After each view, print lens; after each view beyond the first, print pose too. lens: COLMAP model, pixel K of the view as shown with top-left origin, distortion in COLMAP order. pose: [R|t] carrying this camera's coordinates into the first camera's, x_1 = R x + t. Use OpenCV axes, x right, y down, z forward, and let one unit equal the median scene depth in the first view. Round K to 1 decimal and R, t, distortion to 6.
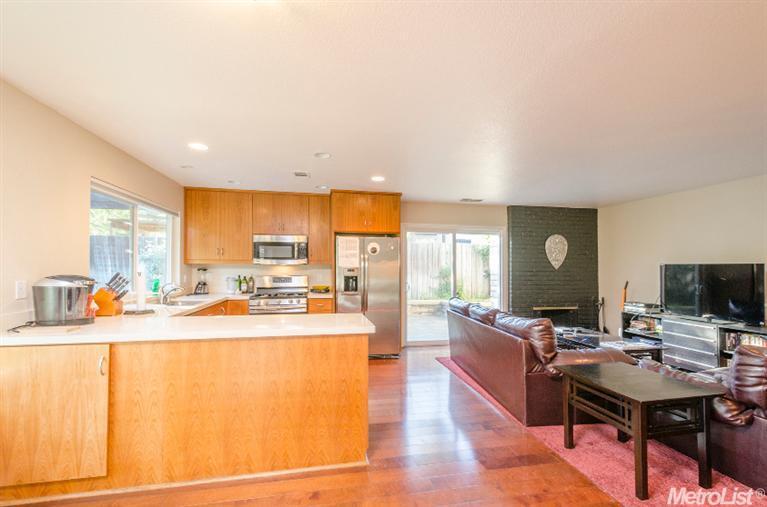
lens RADIAL K [[338.4, 0, 385.8], [0, 338.4, 256.1], [0, 0, 1]] dist [0.023189, -0.008966]
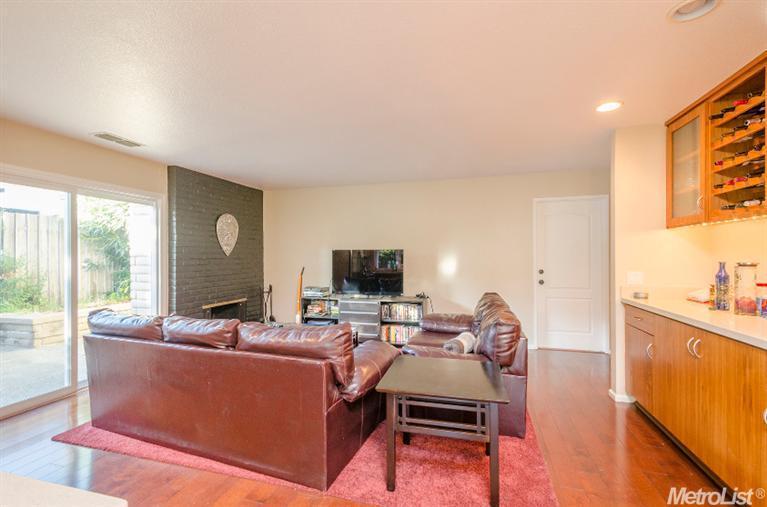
lens RADIAL K [[338.4, 0, 385.8], [0, 338.4, 256.1], [0, 0, 1]] dist [0.023189, -0.008966]
pose [[0.458447, -0.010223, 0.888663, -0.062235], [-0.022860, 0.999467, 0.023290, 0.011700], [-0.888427, -0.030992, 0.457970, 0.300572]]
